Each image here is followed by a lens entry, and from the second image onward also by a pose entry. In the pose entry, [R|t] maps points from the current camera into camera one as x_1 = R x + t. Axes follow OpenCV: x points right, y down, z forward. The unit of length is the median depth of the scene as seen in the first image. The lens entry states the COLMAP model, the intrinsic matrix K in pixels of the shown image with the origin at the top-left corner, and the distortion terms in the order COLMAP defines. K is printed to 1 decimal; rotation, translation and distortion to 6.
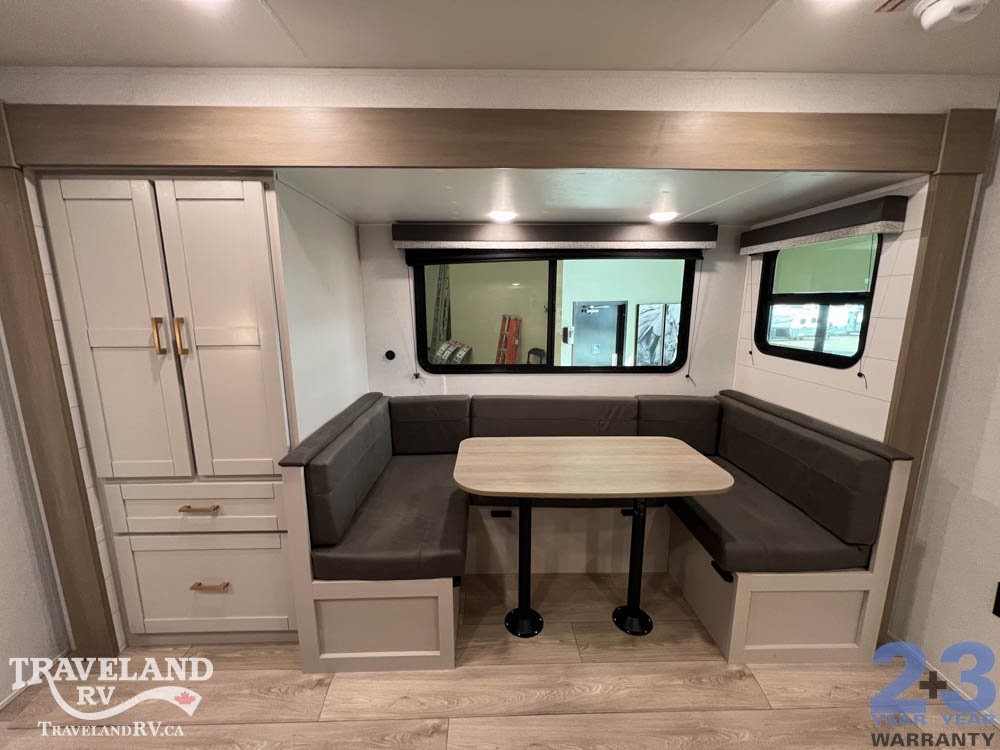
lens RADIAL K [[396.9, 0, 496.5], [0, 396.9, 373.0], [0, 0, 1]] dist [-0.001423, 0.000375]
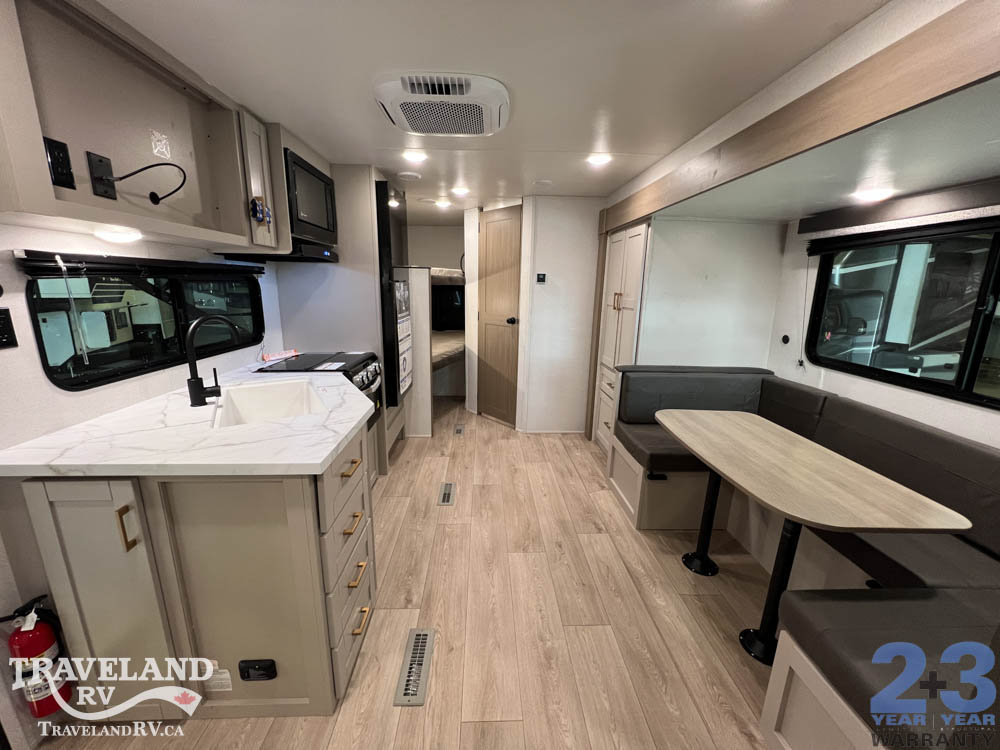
lens RADIAL K [[396.9, 0, 490.5], [0, 396.9, 372.1], [0, 0, 1]] dist [-0.001423, 0.000375]
pose [[-0.001923, 0.220750, -0.975329, 1.051943], [-0.201047, 0.955330, 0.216620, -0.041205], [0.979580, 0.196503, 0.042544, 0.227923]]
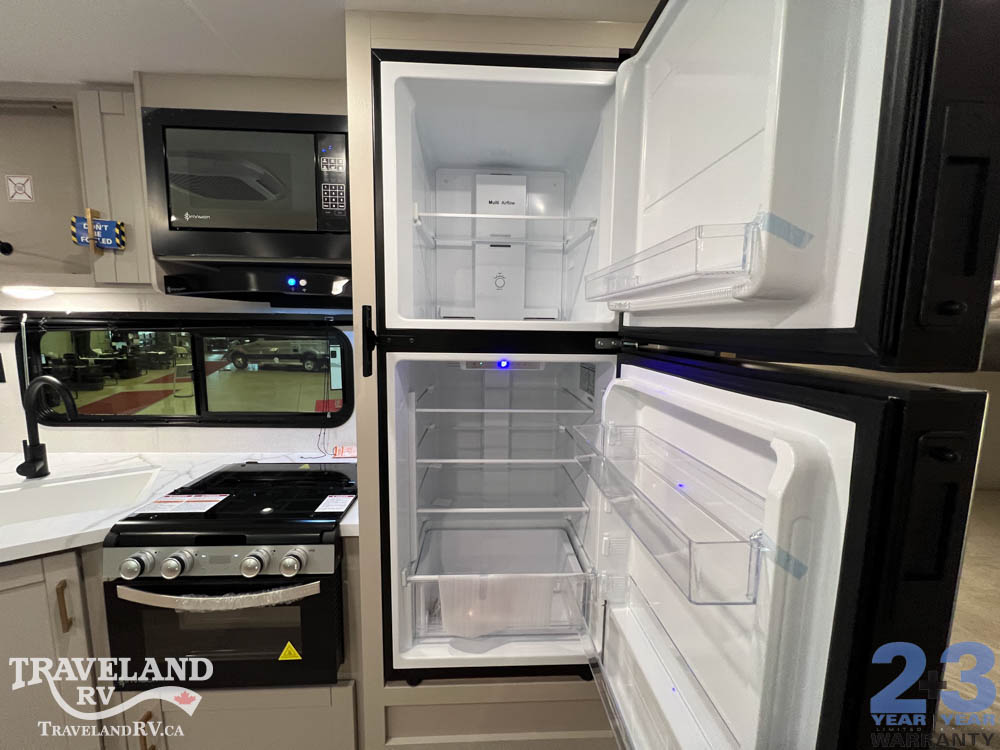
lens RADIAL K [[402.5, 0, 496.9], [0, 402.5, 373.3], [0, 0, 1]] dist [-0.001812, -0.000426]
pose [[-0.999655, -0.005952, -0.025595, -0.670981], [-0.013527, 0.951604, 0.307028, -0.086230], [0.022529, 0.307268, -0.951356, 0.339882]]
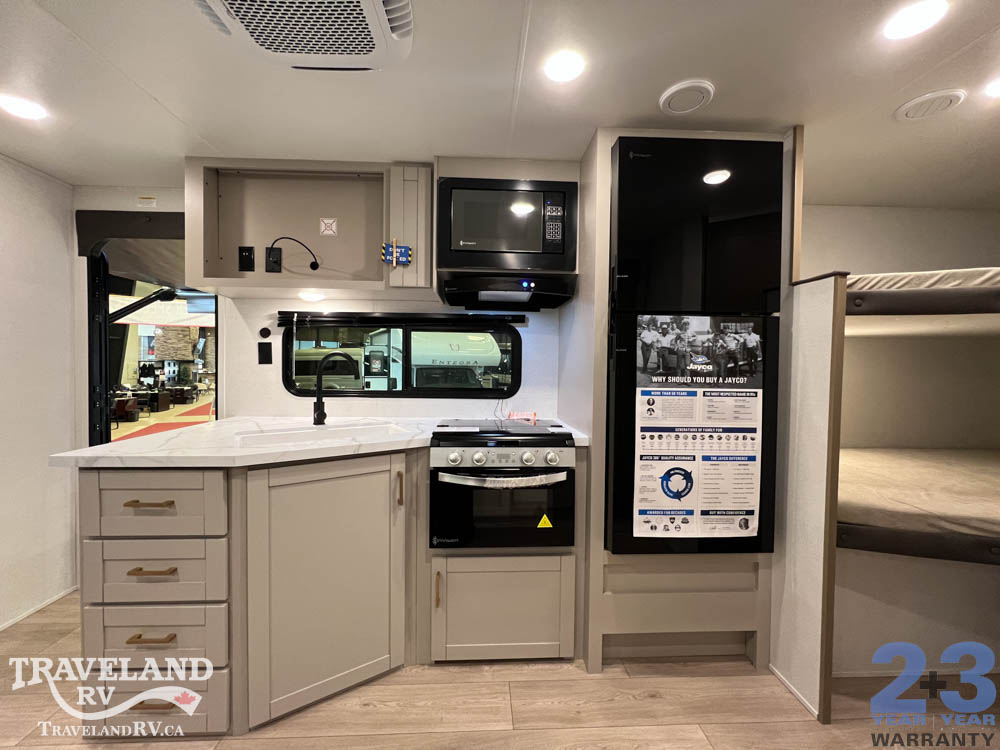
lens RADIAL K [[402.5, 0, 495.0], [0, 402.5, 373.7], [0, 0, 1]] dist [-0.001812, -0.000426]
pose [[-0.999637, -0.006499, -0.026161, -0.252254], [-0.011838, 0.977745, 0.209461, -0.013965], [0.024217, 0.209694, -0.977467, 0.688973]]
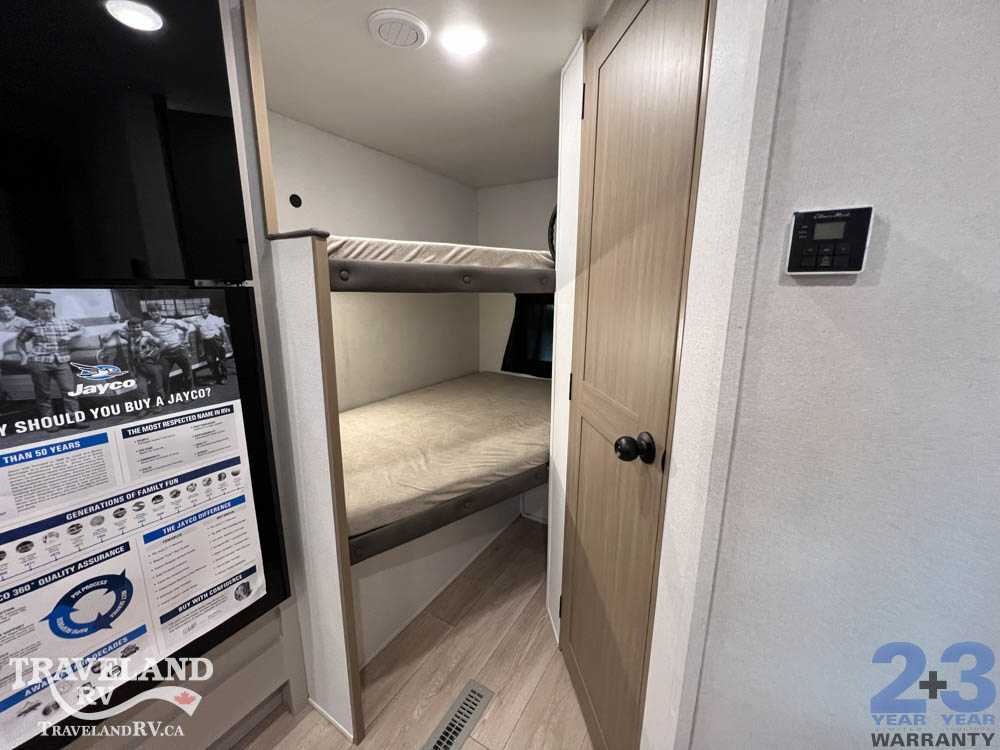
lens RADIAL K [[396.9, 0, 494.4], [0, 396.9, 372.1], [0, 0, 1]] dist [-0.001423, 0.000375]
pose [[-0.548247, 0.173967, -0.818022, -0.583769], [-0.156493, 0.939508, 0.304687, -0.072407], [0.821544, 0.295058, -0.487858, 0.435337]]
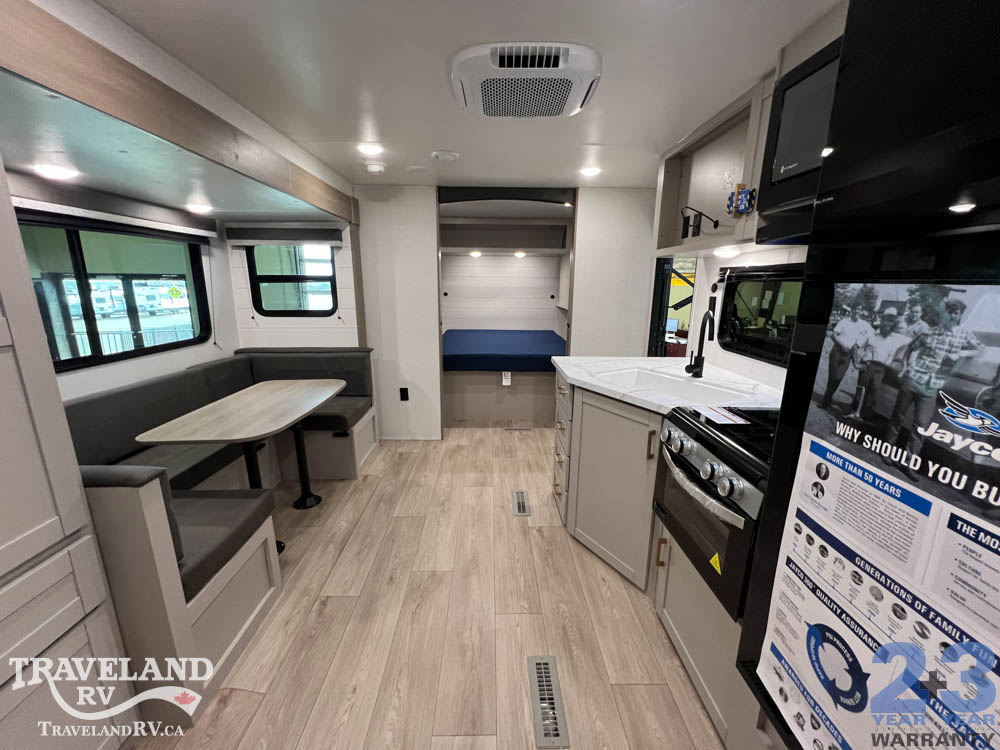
lens RADIAL K [[402.5, 0, 499.3], [0, 402.5, 372.9], [0, 0, 1]] dist [-0.001812, -0.000426]
pose [[-0.002058, -0.219695, 0.975566, -0.961930], [0.179822, 0.959584, 0.216476, -0.020295], [-0.983697, 0.175874, 0.037531, 0.171096]]
